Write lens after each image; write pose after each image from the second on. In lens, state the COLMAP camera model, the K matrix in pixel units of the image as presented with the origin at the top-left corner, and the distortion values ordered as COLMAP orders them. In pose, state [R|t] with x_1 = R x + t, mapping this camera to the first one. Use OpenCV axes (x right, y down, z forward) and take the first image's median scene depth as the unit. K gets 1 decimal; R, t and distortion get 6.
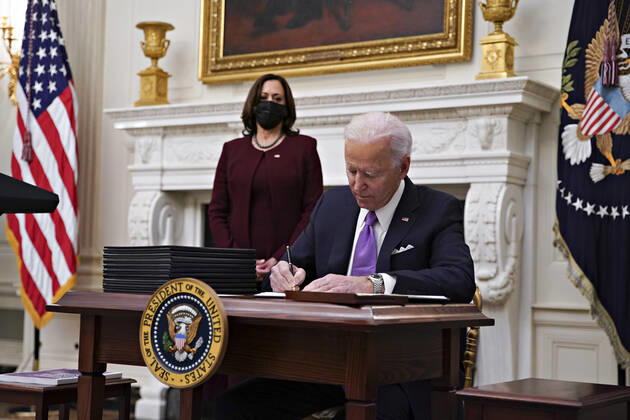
lens RADIAL K [[1114.6, 0, 303.5], [0, 1114.6, 211.8], [0, 0, 1]] dist [0.136970, 0.194629]
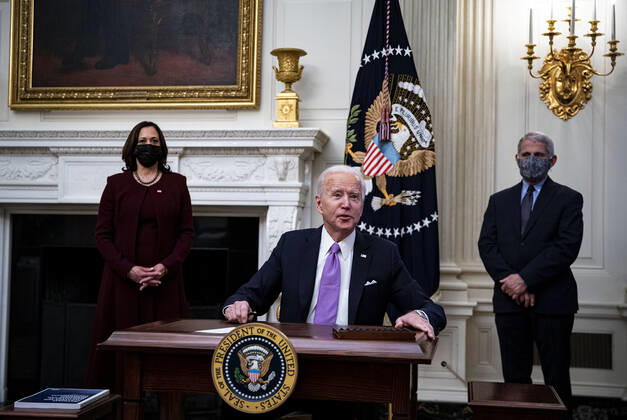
lens RADIAL K [[877.7, 0, 312.9], [0, 877.7, 222.1], [0, 0, 1]] dist [0.063243, 0.026903]
pose [[0.914332, 0.000125, 0.404965, -0.235559], [-0.015032, 0.999321, 0.033632, -0.045636], [-0.404686, -0.036838, 0.913713, 0.052620]]
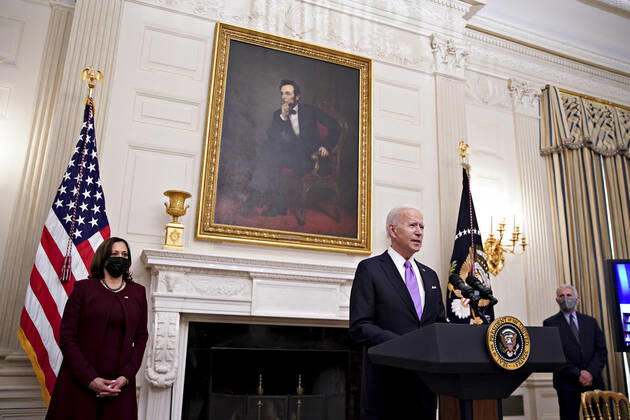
lens RADIAL K [[490.7, 0, 315.0], [0, 490.7, 210.0], [0, 0, 1]] dist [-0.079762, 0.072929]
pose [[0.573182, 0.190430, 0.796993, -0.698451], [-0.059814, 0.979750, -0.191080, -0.050240], [-0.817242, 0.061852, 0.572966, 0.671880]]
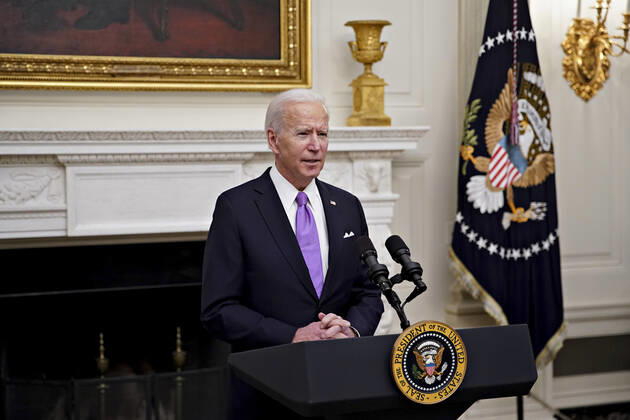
lens RADIAL K [[1114.6, 0, 303.5], [0, 1114.6, 211.8], [0, 0, 1]] dist [0.136970, 0.194629]
pose [[0.560058, -0.082177, 0.824368, -0.763972], [-0.017825, 0.993643, 0.111160, -0.161019], [-0.828262, -0.076950, 0.555033, 0.526895]]
